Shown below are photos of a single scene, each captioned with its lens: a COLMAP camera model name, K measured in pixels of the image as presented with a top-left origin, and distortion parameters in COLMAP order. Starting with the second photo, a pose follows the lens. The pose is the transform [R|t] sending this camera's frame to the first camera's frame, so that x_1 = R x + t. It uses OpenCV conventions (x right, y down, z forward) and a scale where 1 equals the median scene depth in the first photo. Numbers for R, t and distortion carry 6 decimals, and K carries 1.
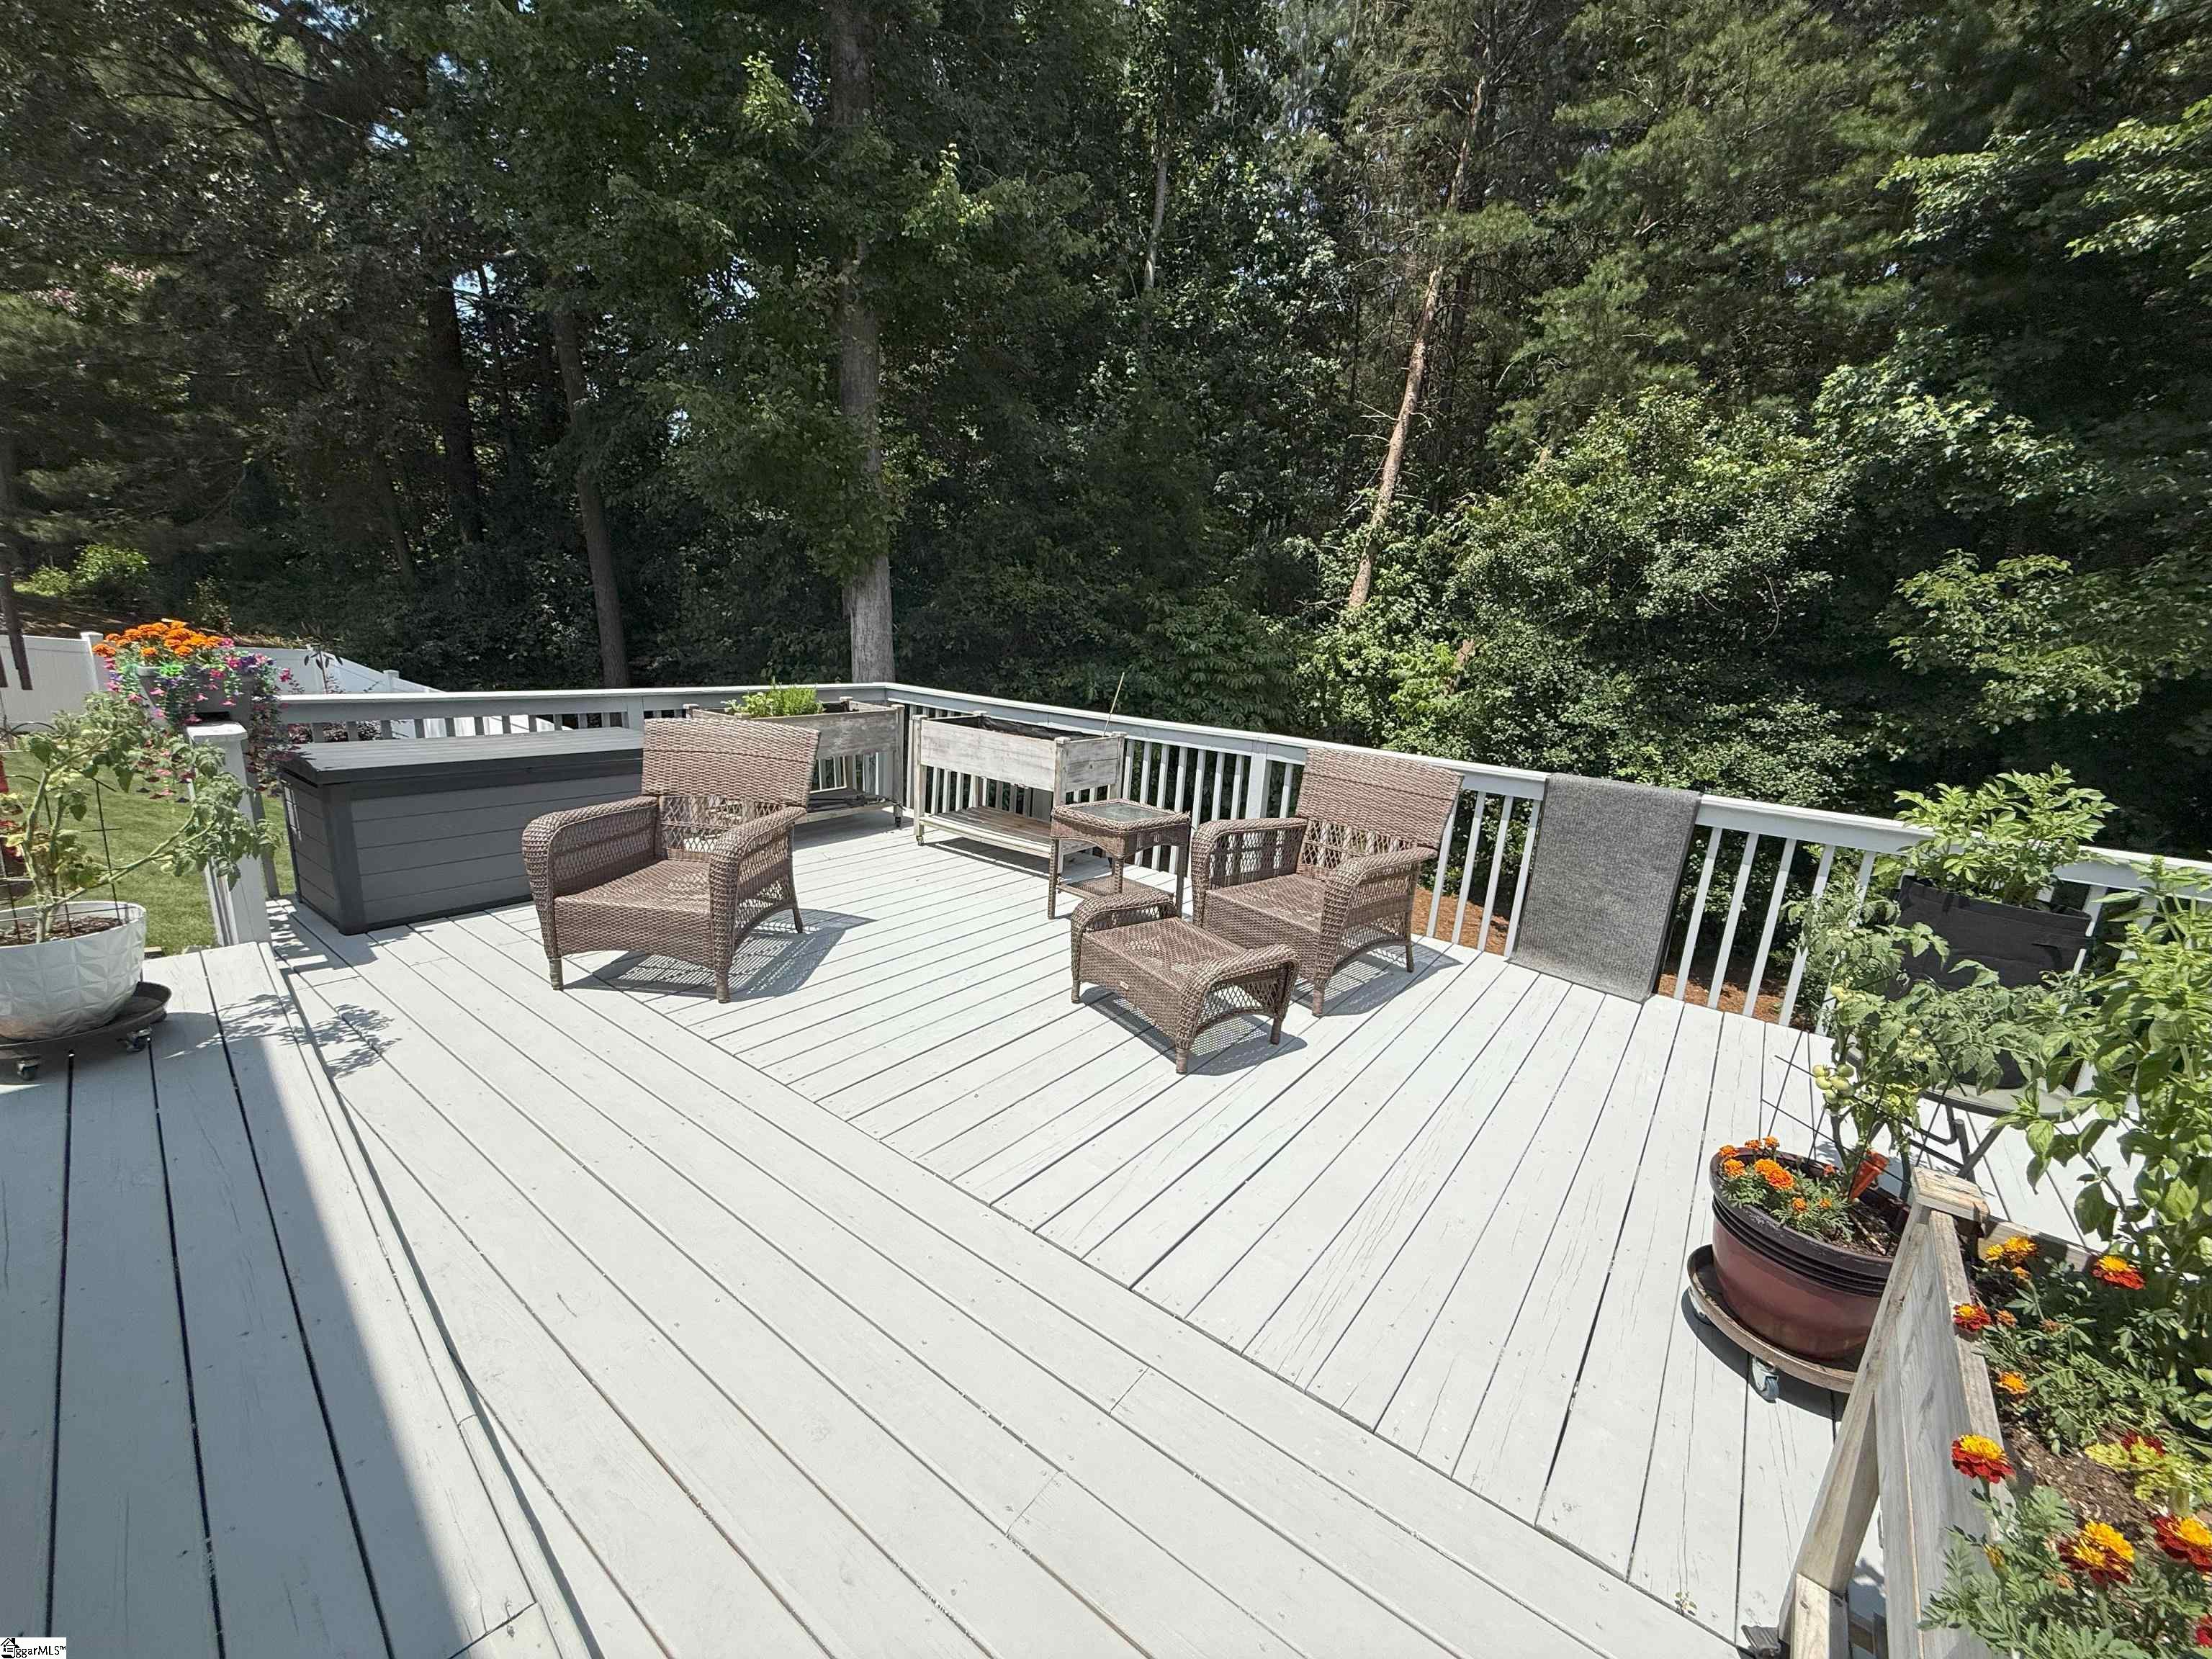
lens RADIAL K [[885.3, 0, 1112.3], [0, 885.3, 825.2], [0, 0, 1]] dist [-0.000598, 0.000120]
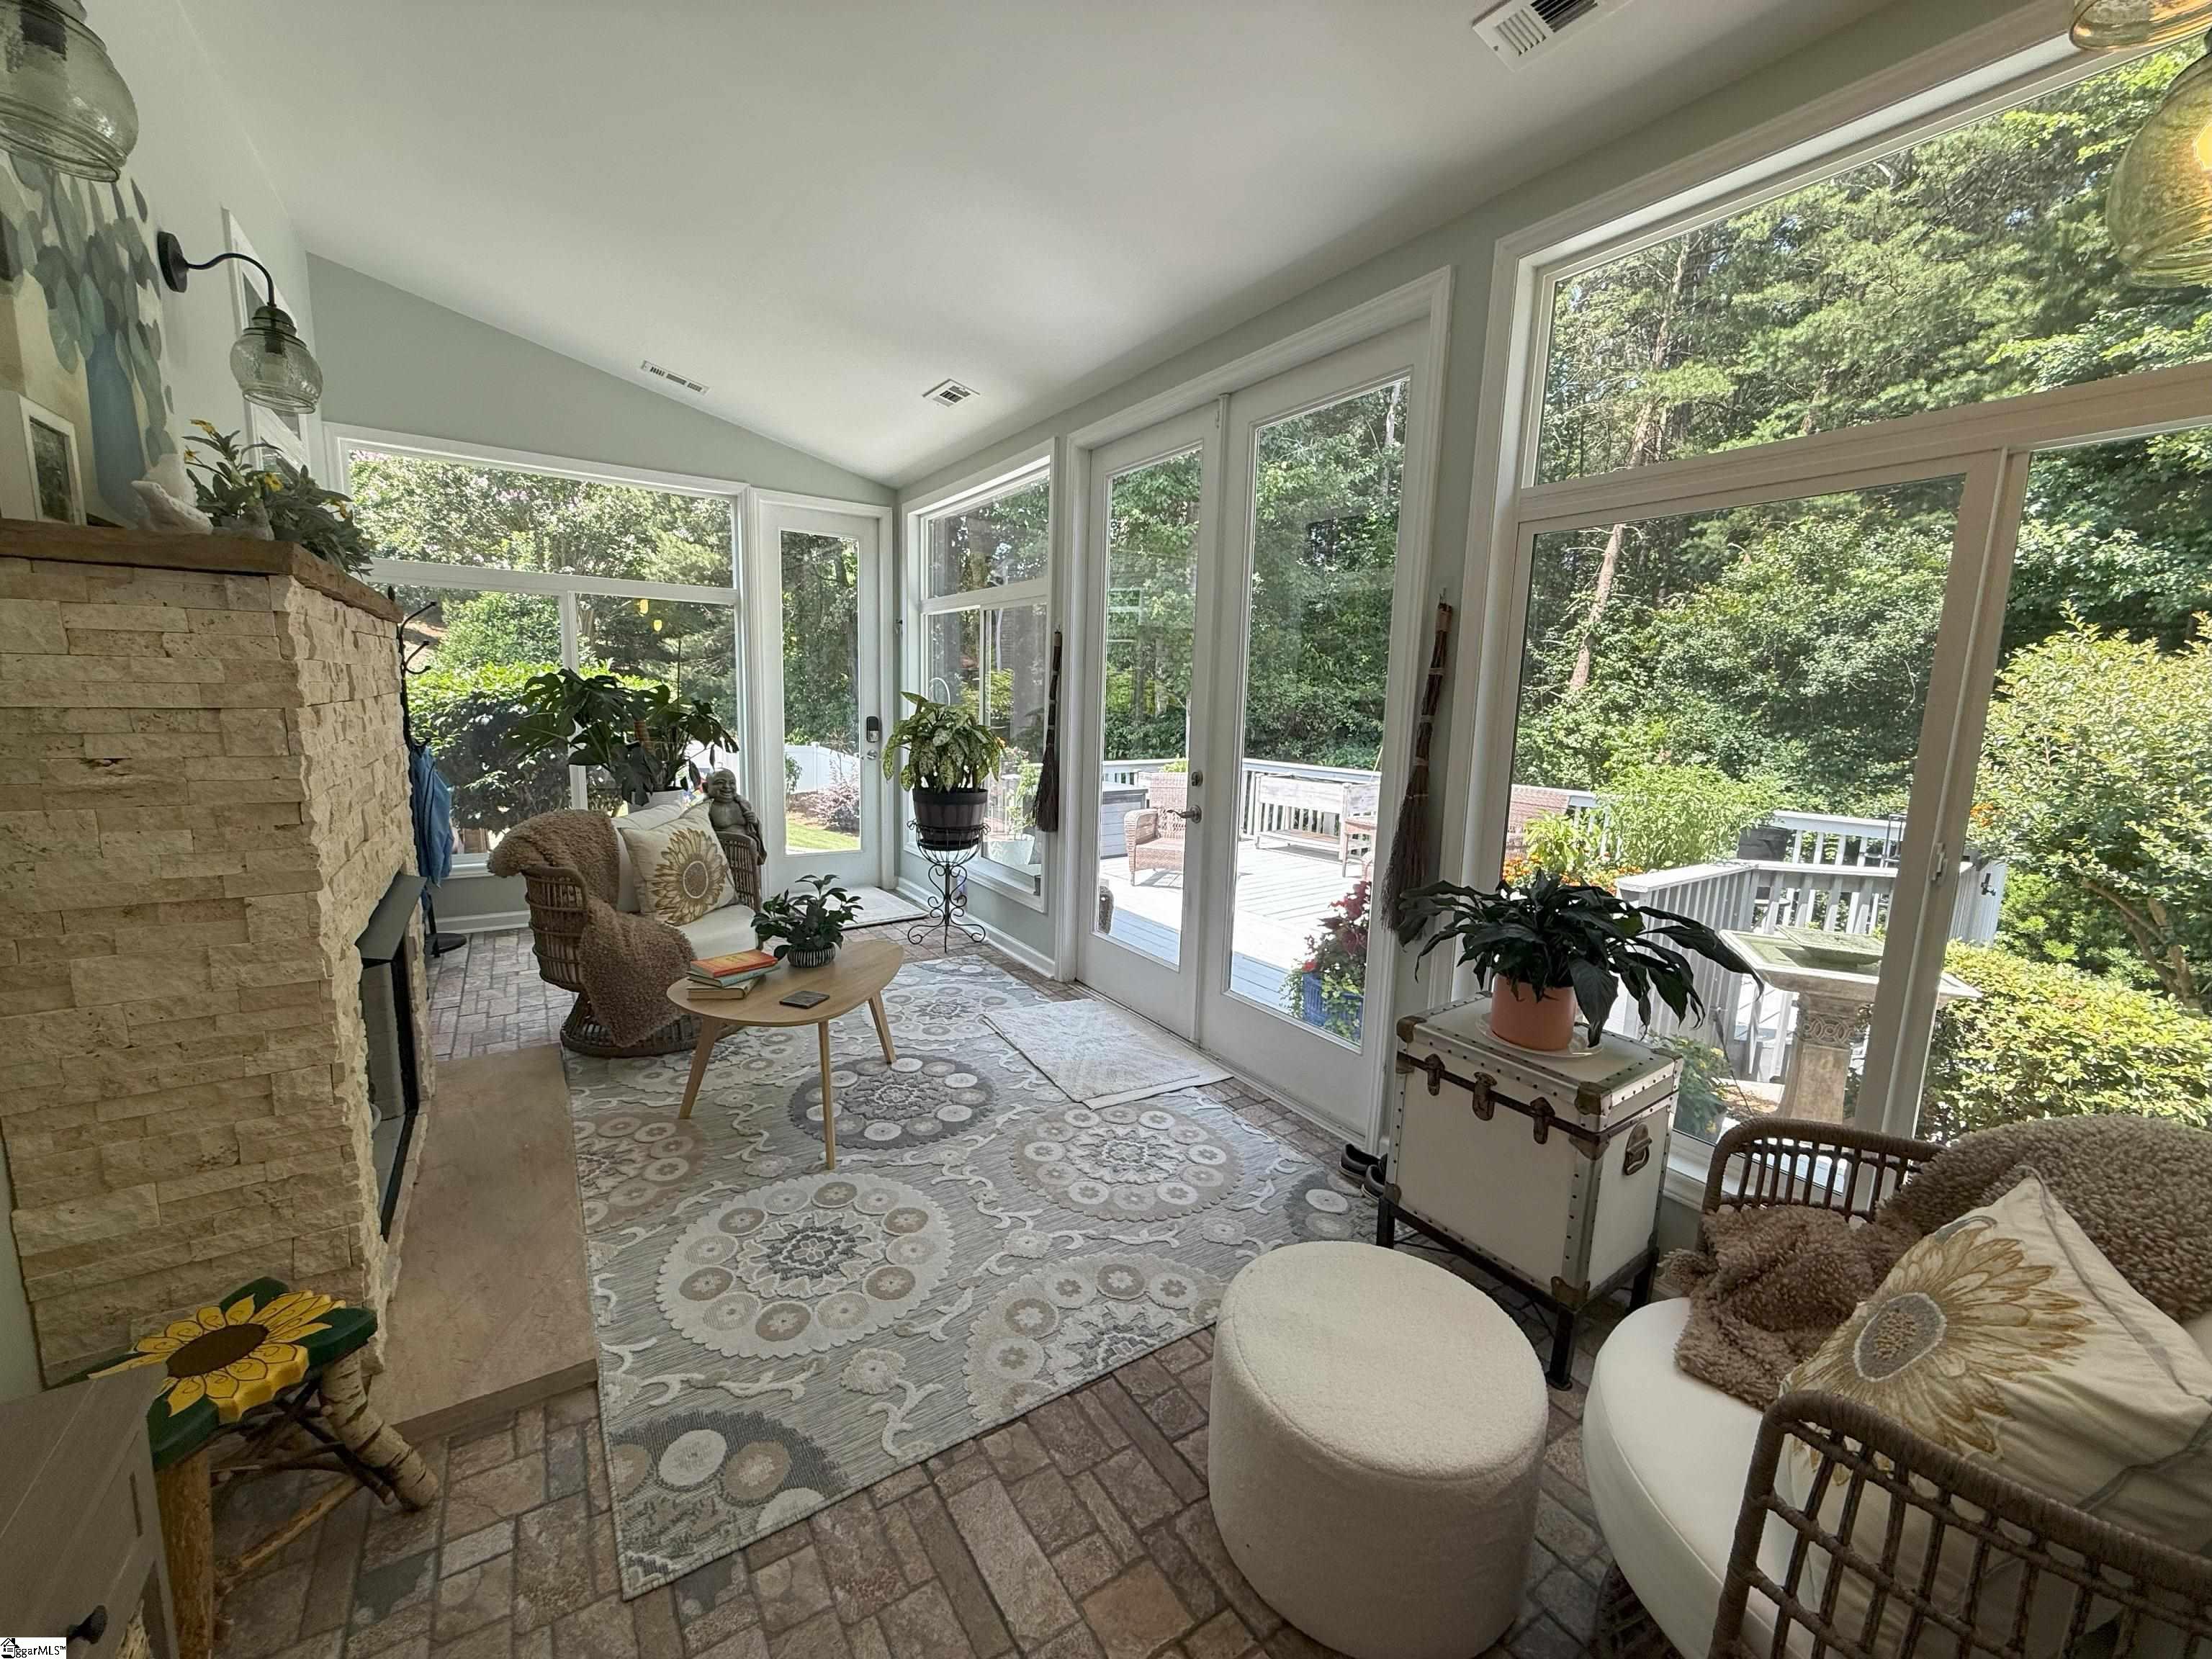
lens RADIAL K [[885.3, 0, 1098.6], [0, 885.3, 826.4], [0, 0, 1]] dist [-0.000598, 0.000120]
pose [[0.963325, 0.001113, -0.268335, -0.029332], [-0.025443, 0.995865, -0.087208, 0.078378], [0.267129, 0.090836, 0.959370, -0.423543]]
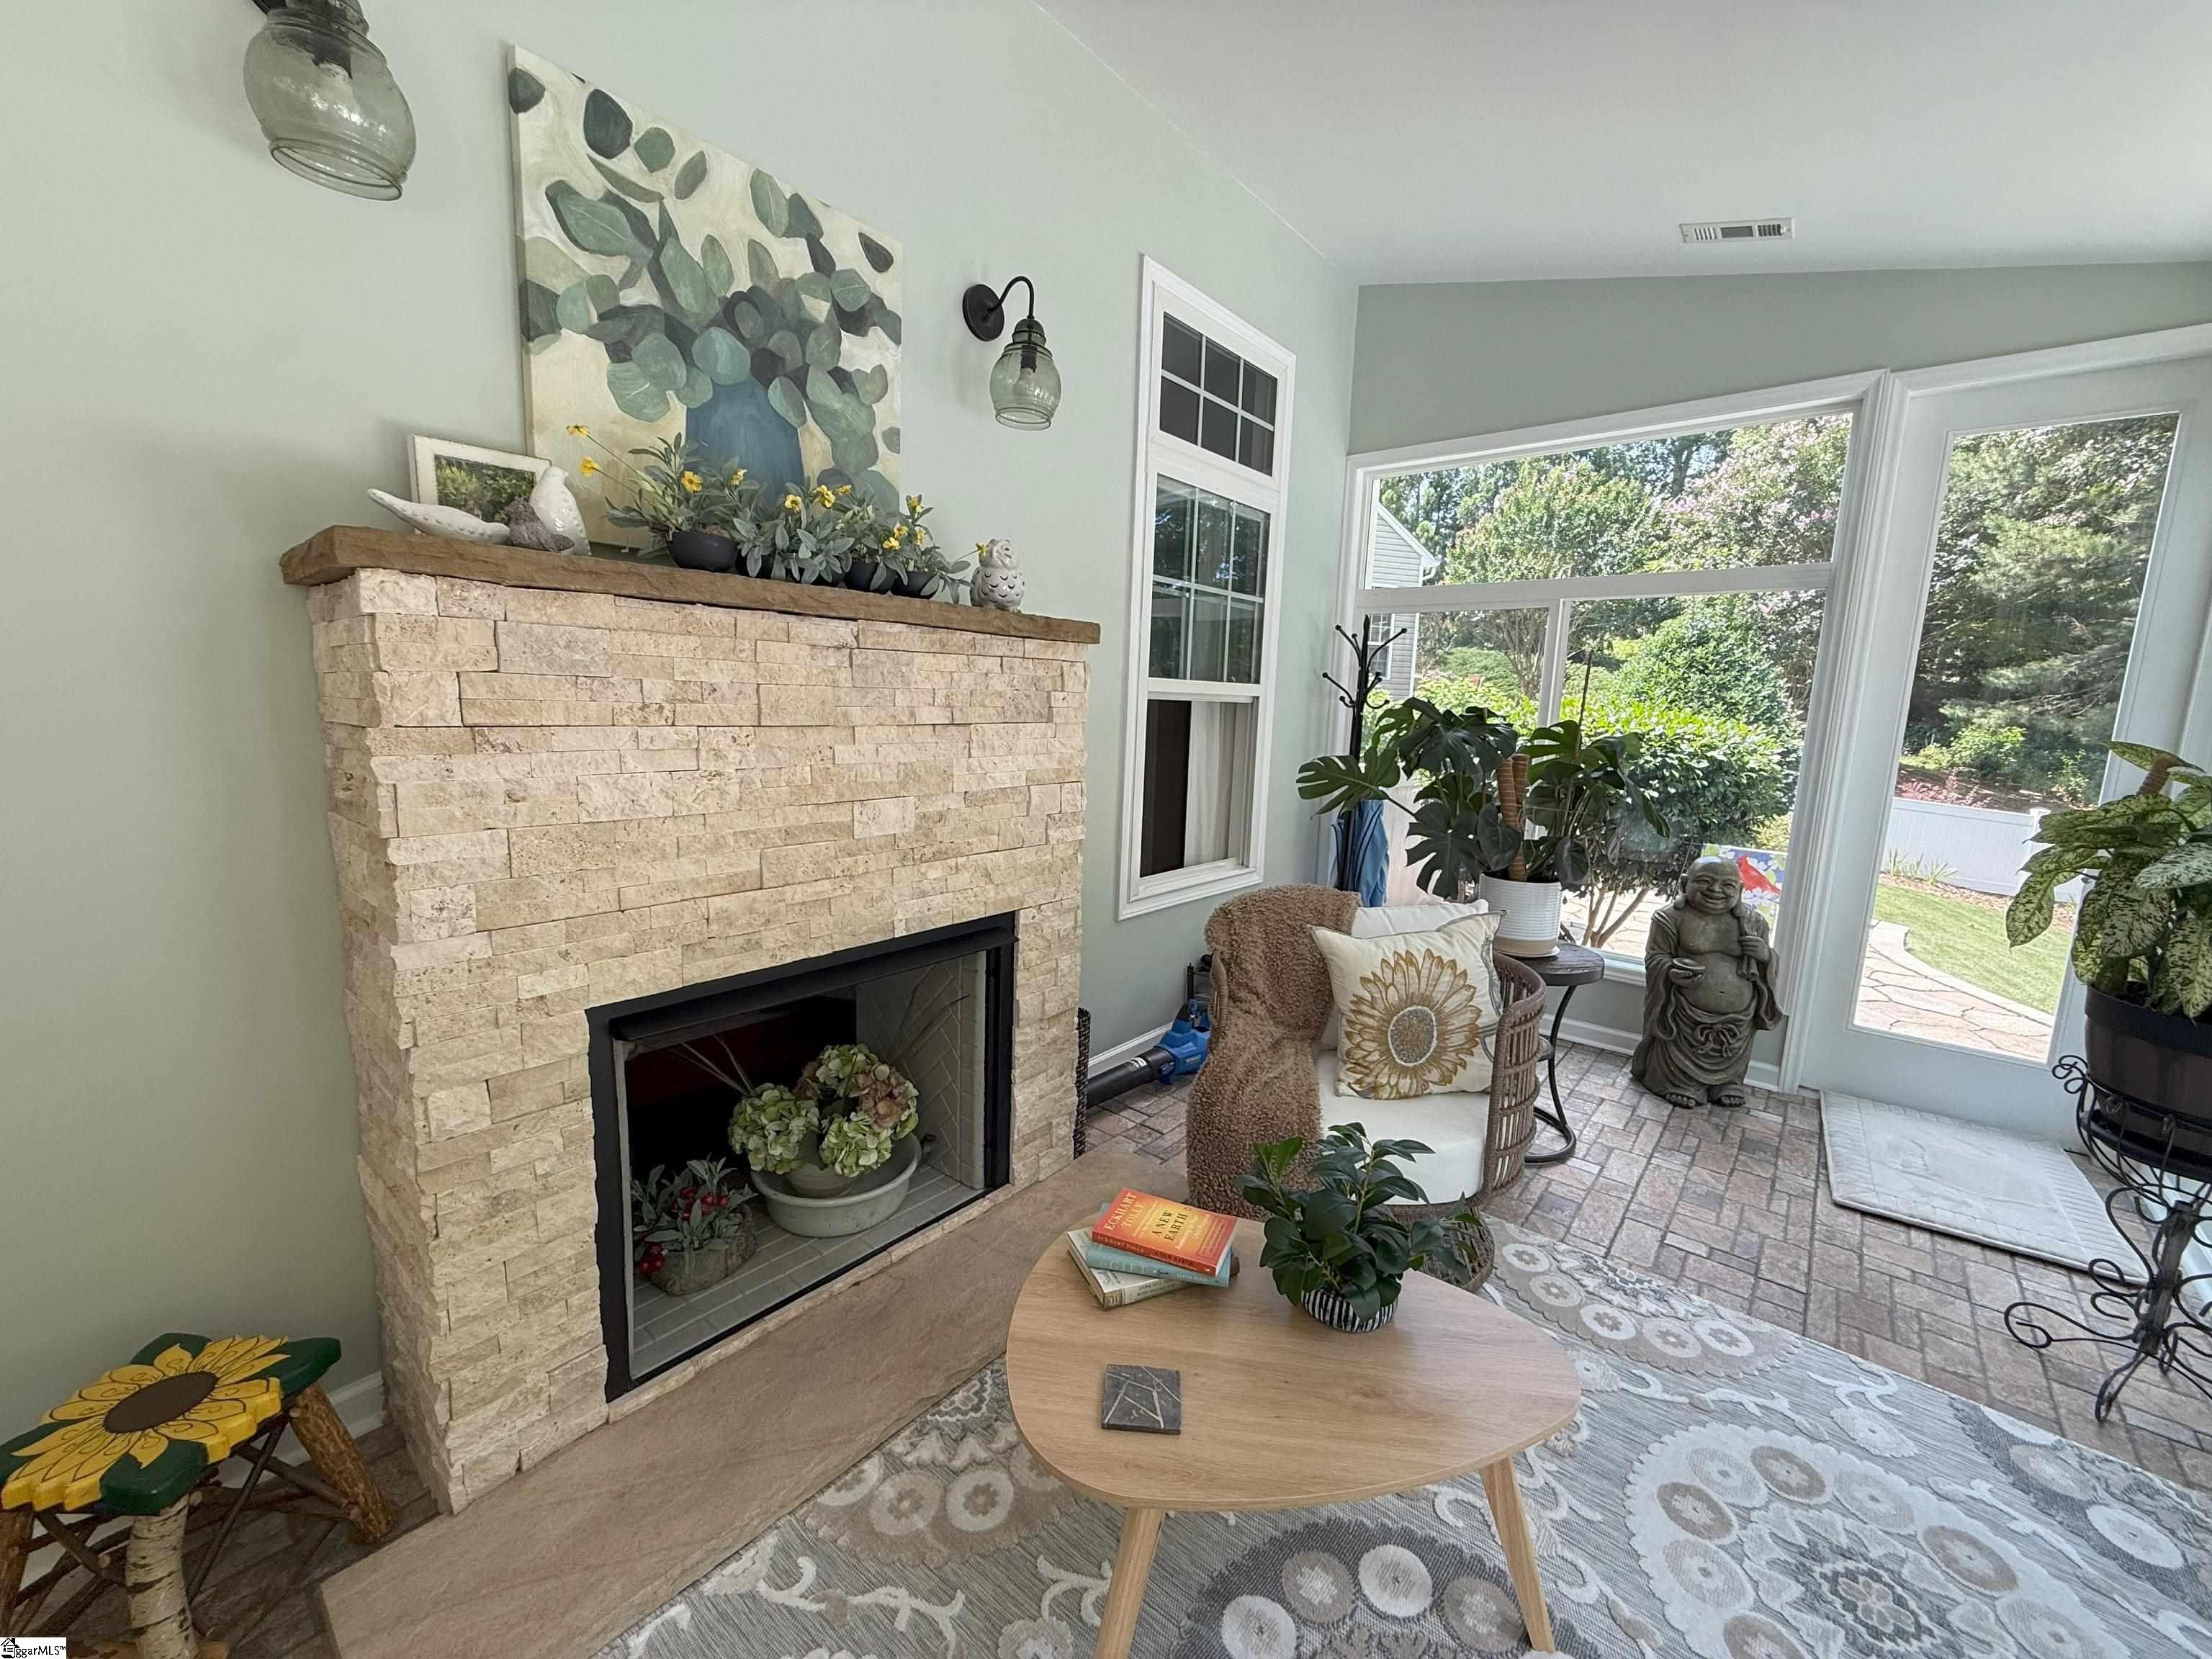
lens RADIAL K [[885.3, 0, 1095.5], [0, 885.3, 832.3], [0, 0, 1]] dist [-0.000598, 0.000120]
pose [[0.026250, 0.082867, -0.996215, -0.068529], [-0.250551, 0.965294, 0.073693, 0.031704], [0.967747, 0.247668, 0.046101, -0.234583]]
